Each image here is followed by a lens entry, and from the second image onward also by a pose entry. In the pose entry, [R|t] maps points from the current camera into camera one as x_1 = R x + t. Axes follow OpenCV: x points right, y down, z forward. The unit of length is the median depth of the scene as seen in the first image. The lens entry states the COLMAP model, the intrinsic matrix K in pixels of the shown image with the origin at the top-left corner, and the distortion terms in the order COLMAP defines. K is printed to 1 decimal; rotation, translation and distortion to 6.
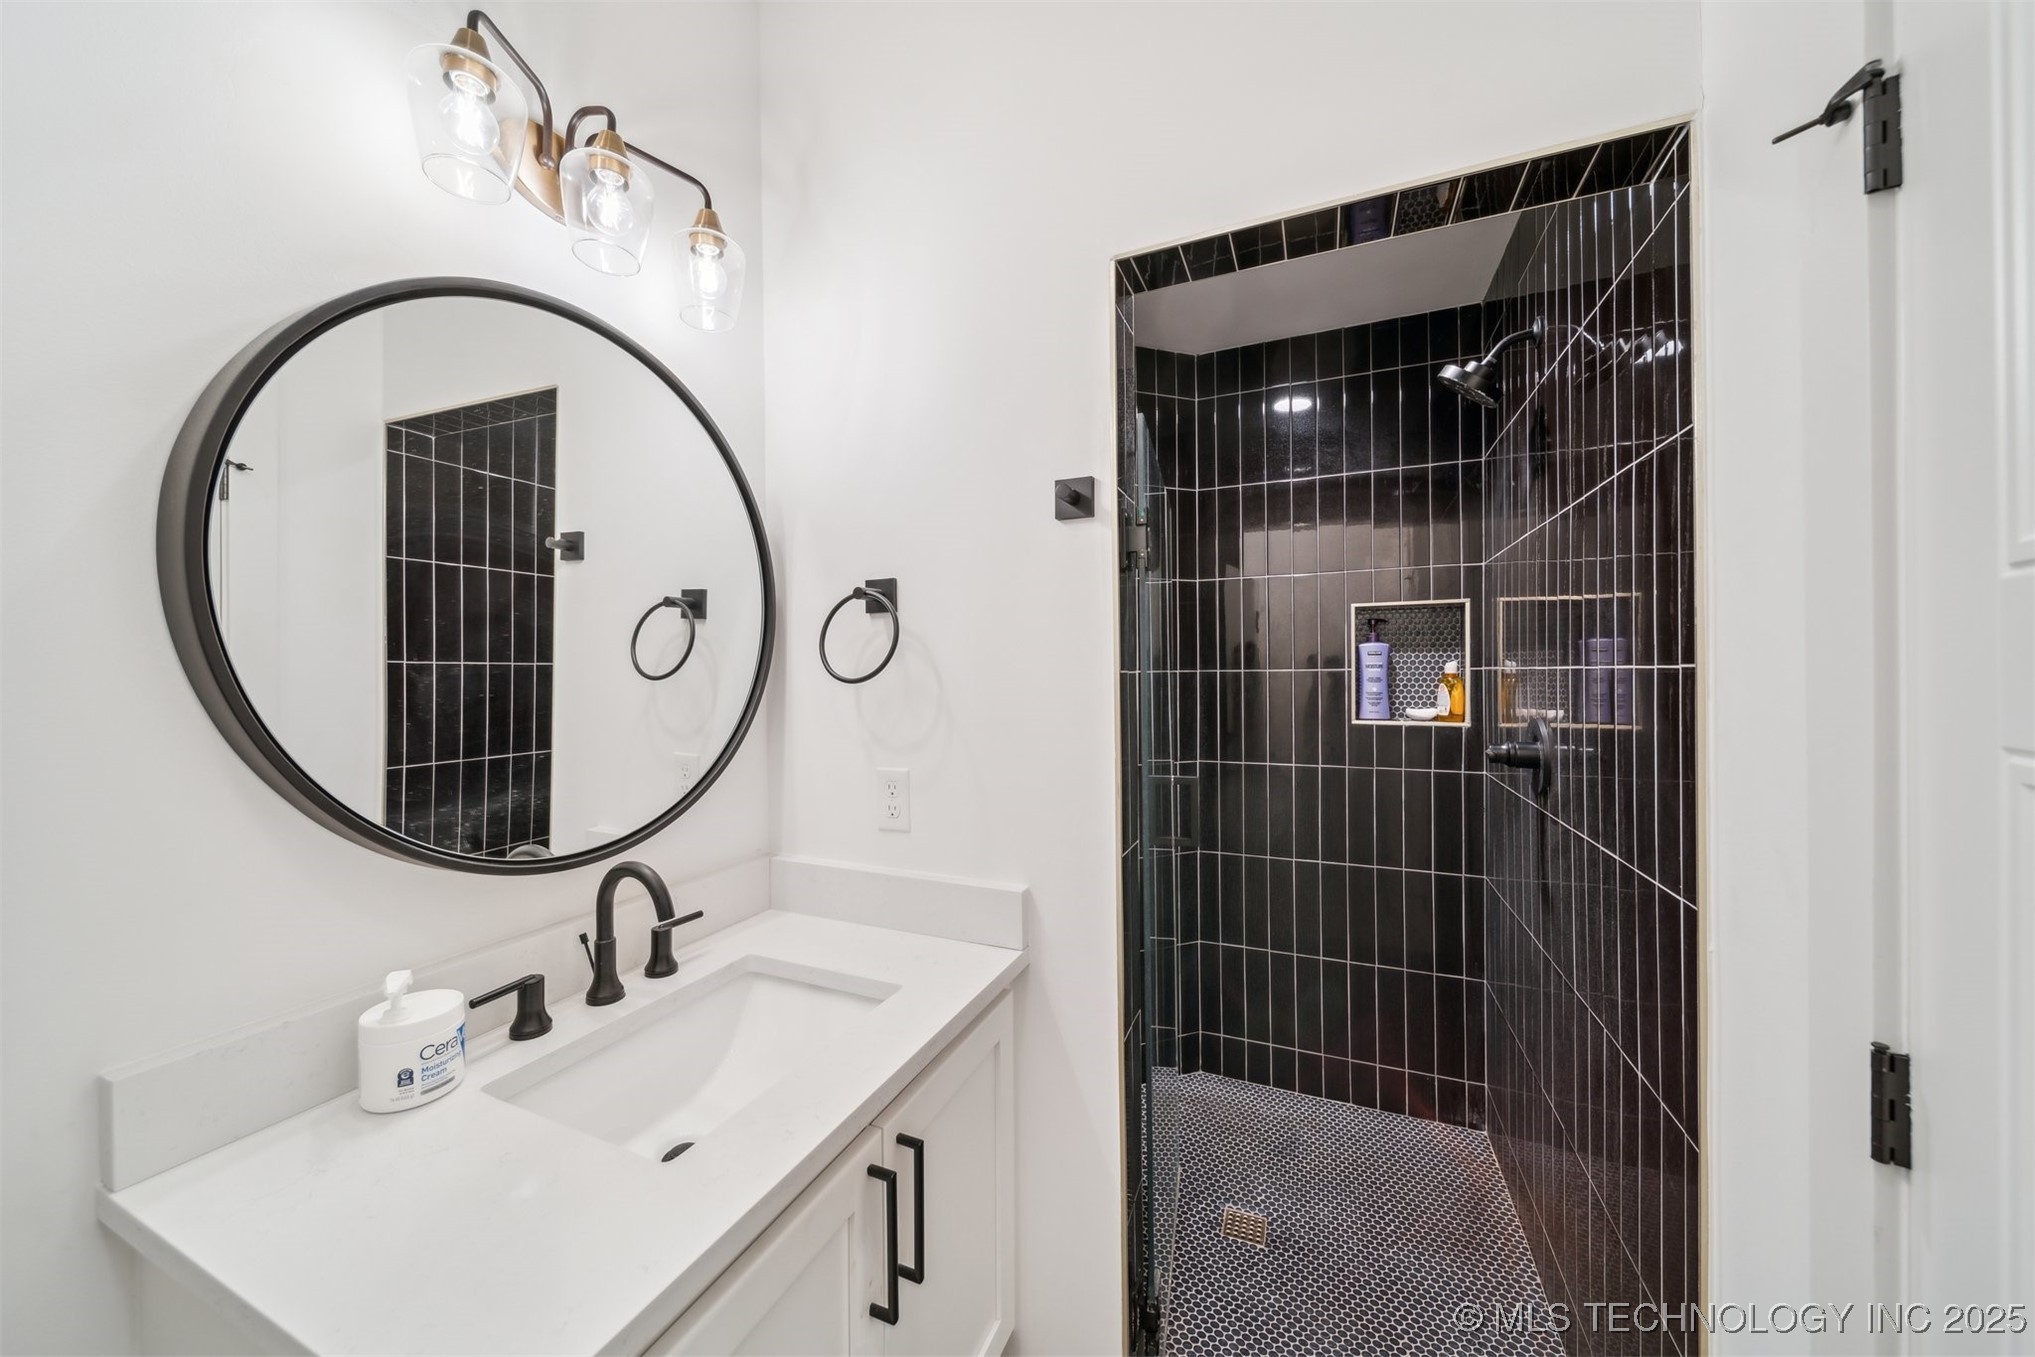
lens RADIAL K [[720.9, 0, 1008.6], [0, 720.9, 667.3], [0, 0, 1]] dist [-0.000688, -0.000216]
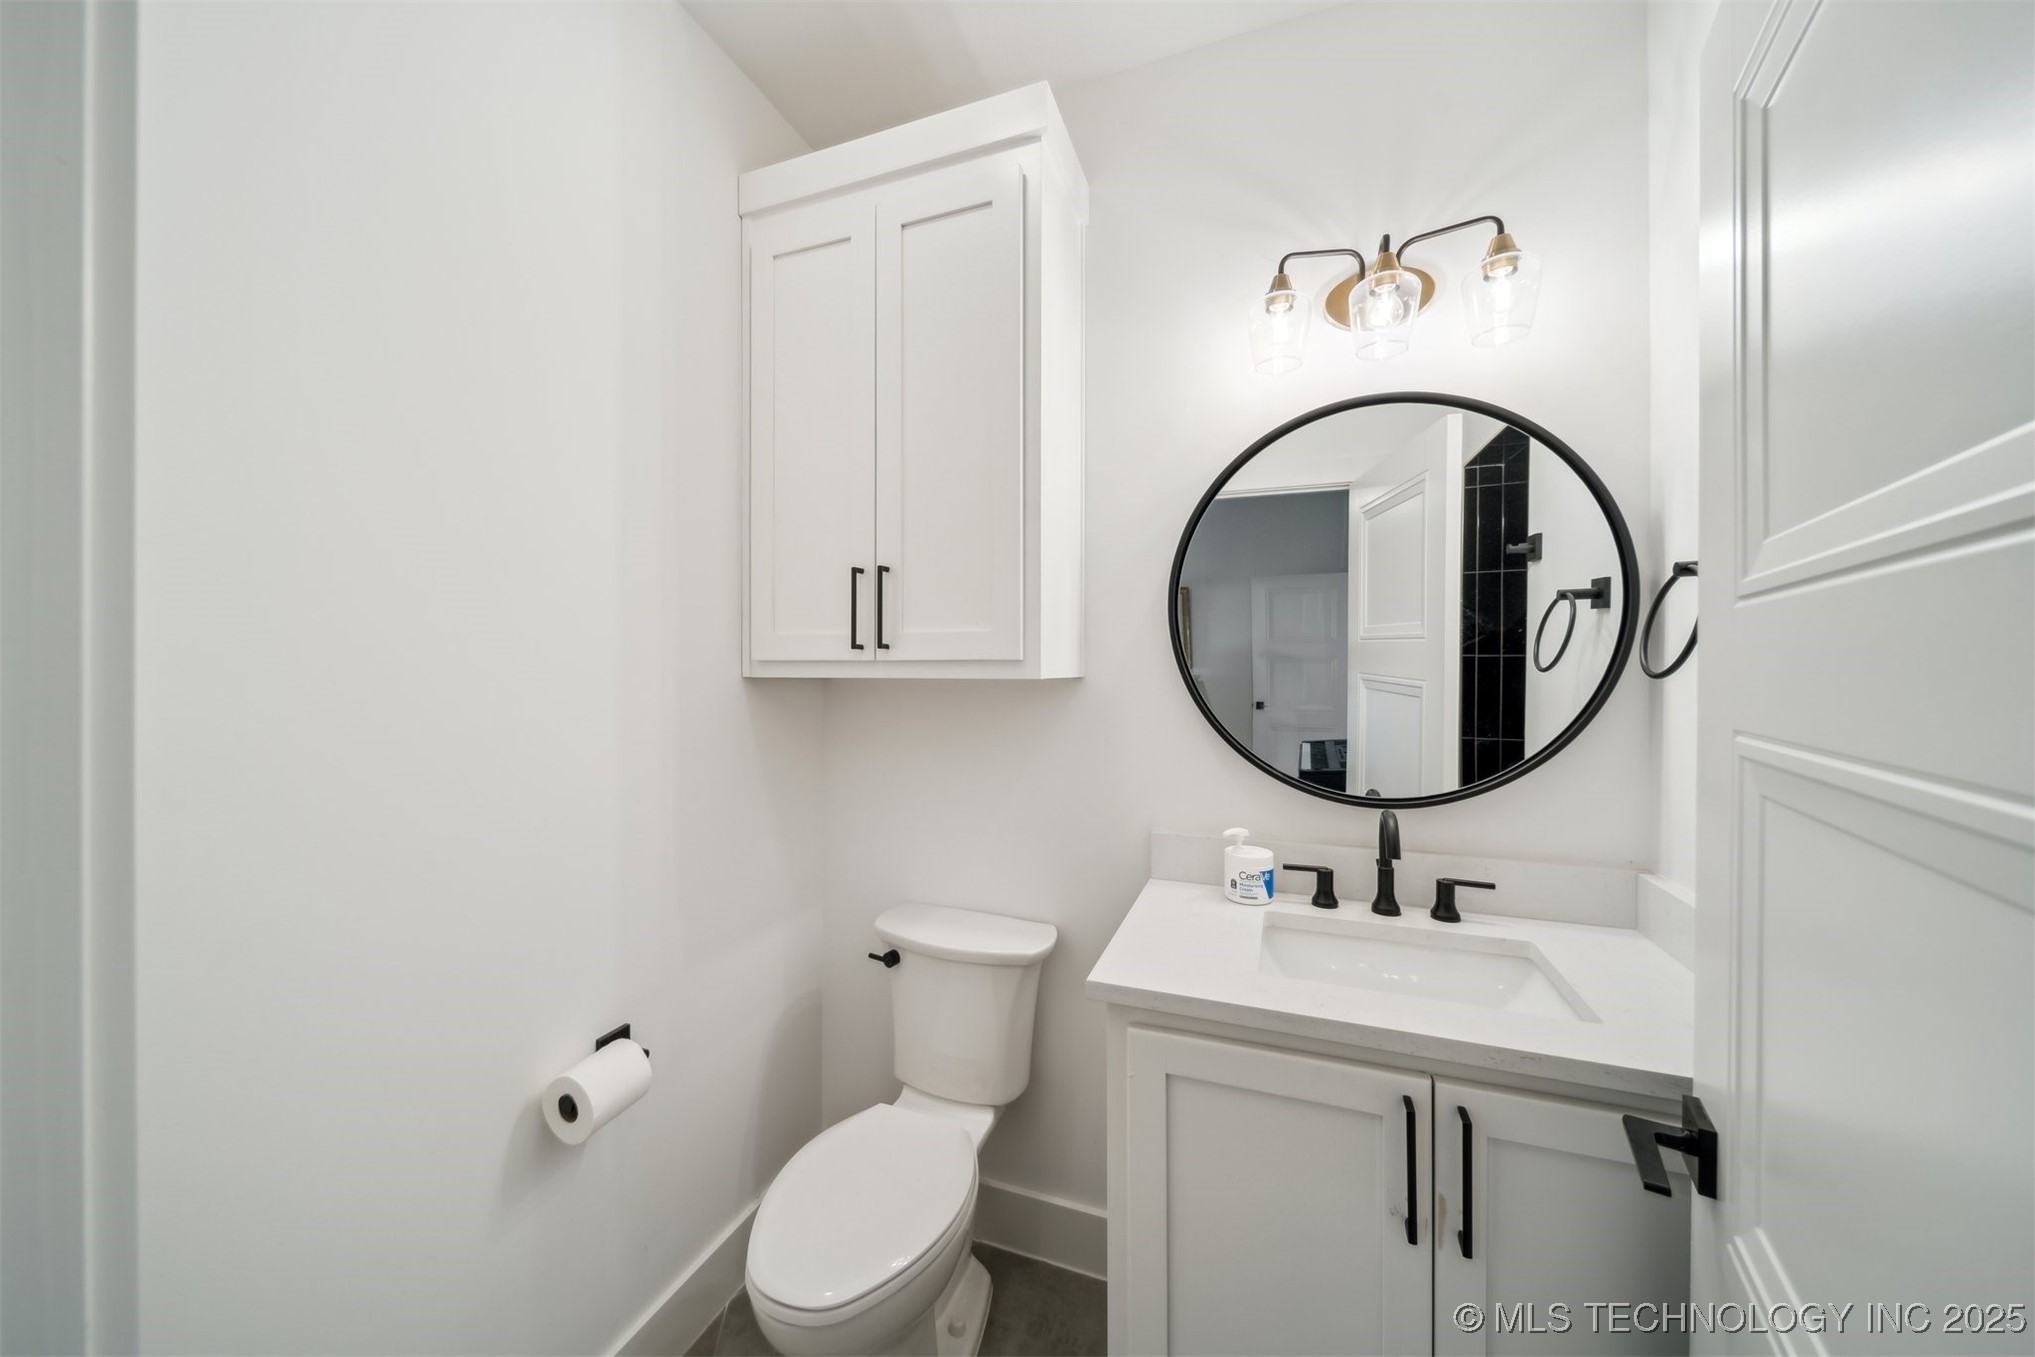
lens RADIAL K [[720.9, 0, 1008.6], [0, 720.9, 667.3], [0, 0, 1]] dist [-0.000688, -0.000216]
pose [[0.066091, 0.011417, -0.997748, 0.656470], [0.005398, 0.999916, 0.011800, -0.008563], [0.997799, -0.006166, 0.066024, 0.203867]]
